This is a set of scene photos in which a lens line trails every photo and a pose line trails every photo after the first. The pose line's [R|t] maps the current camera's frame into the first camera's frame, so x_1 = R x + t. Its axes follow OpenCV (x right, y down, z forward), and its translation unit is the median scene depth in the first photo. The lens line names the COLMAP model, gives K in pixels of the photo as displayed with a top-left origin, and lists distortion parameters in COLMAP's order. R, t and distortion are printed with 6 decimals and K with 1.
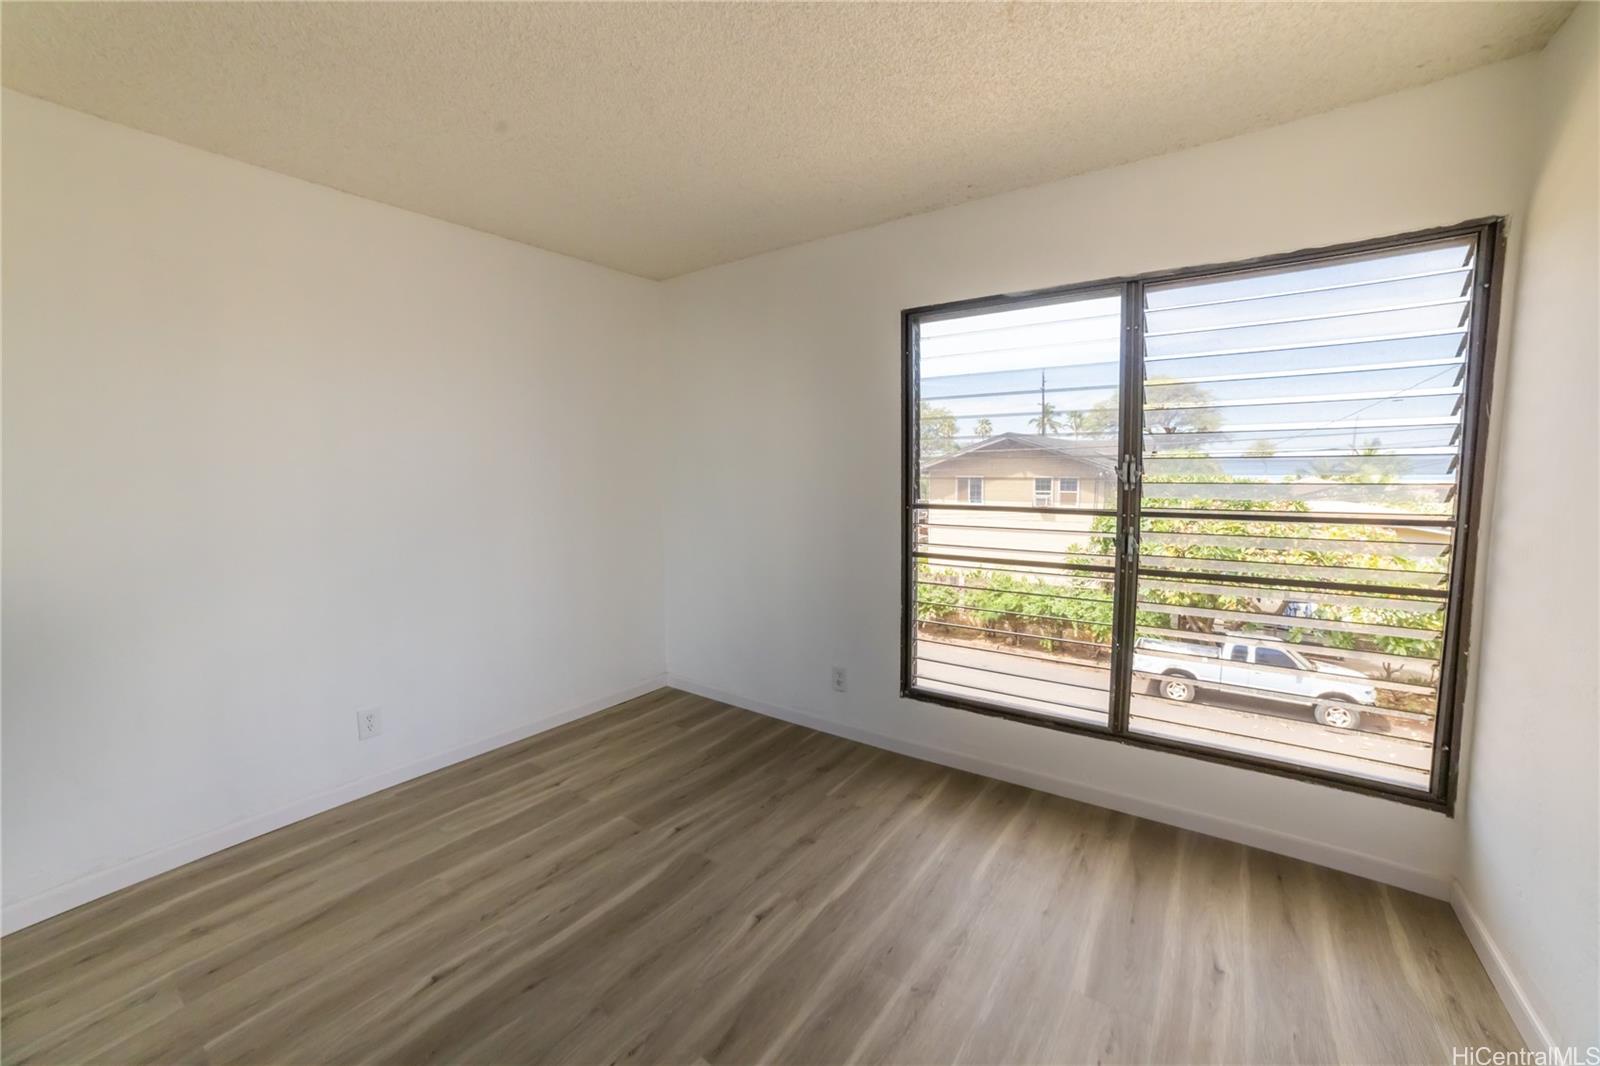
lens RADIAL K [[636.9, 0, 804.6], [0, 636.9, 520.7], [0, 0, 1]] dist [-0.082887, 0.035555]
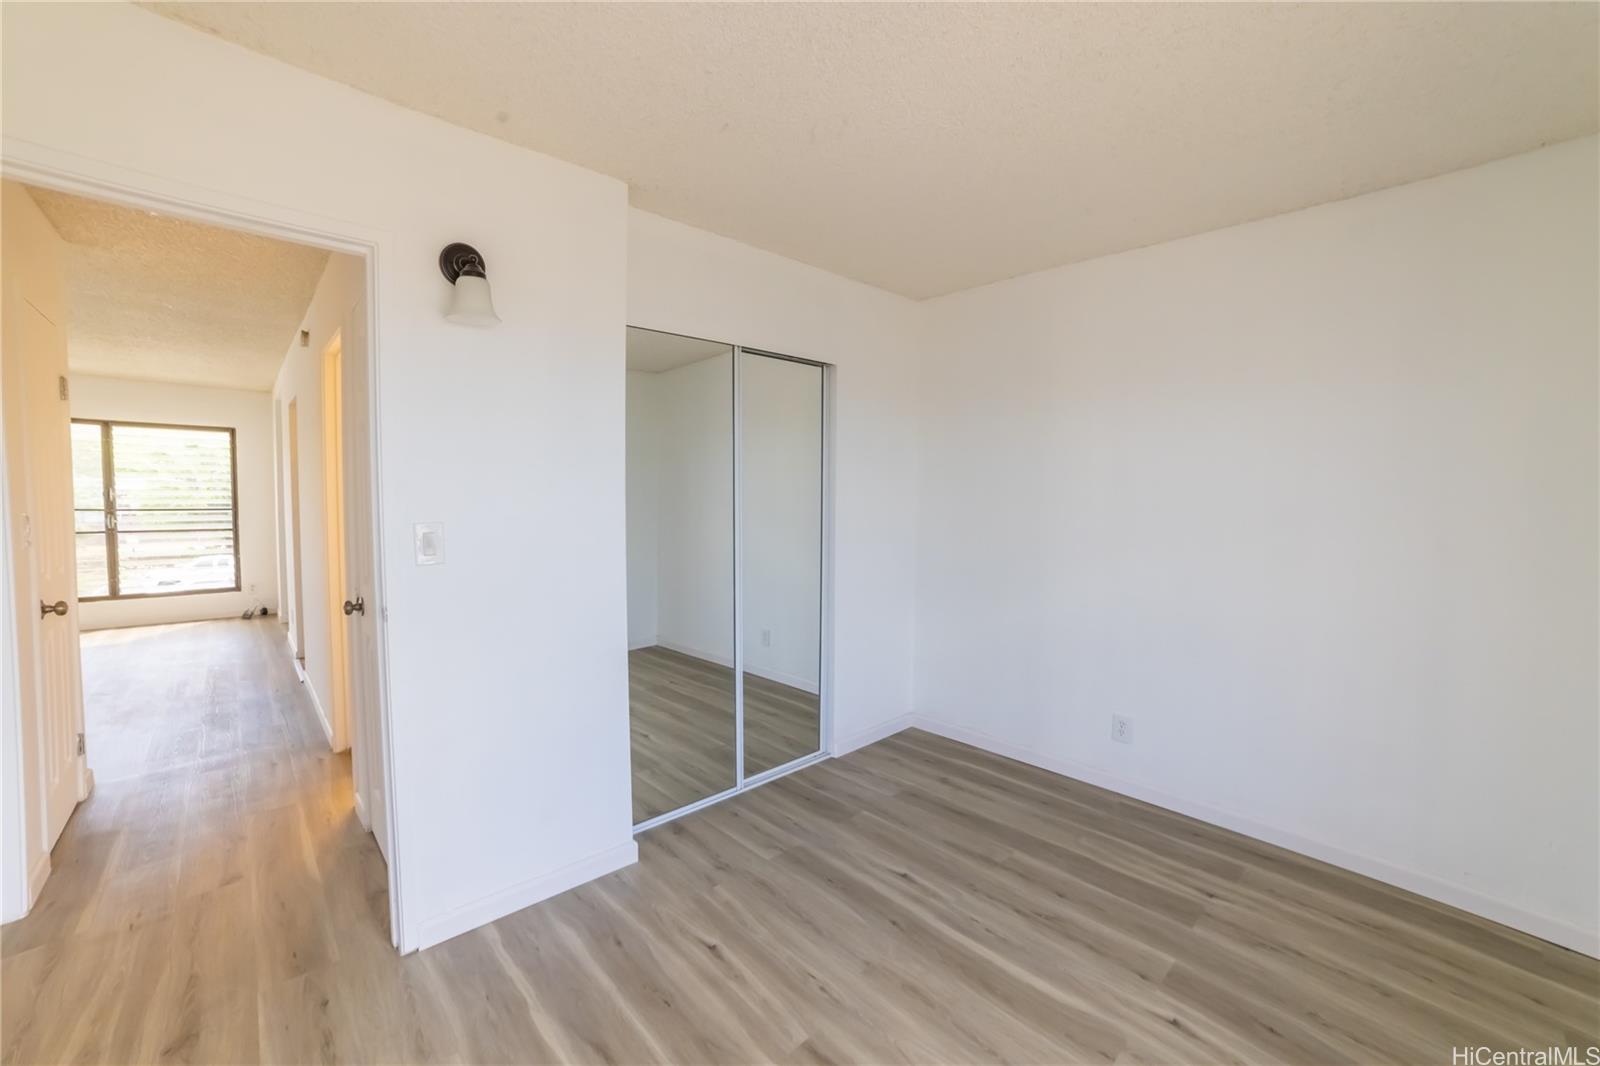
lens RADIAL K [[636.9, 0, 804.6], [0, 636.9, 520.7], [0, 0, 1]] dist [-0.082887, 0.035555]
pose [[-0.192909, 0.054753, -0.979688, 0.597859], [-0.093438, 0.992879, 0.073890, -0.093531], [0.976758, 0.105794, -0.186420, 0.755421]]
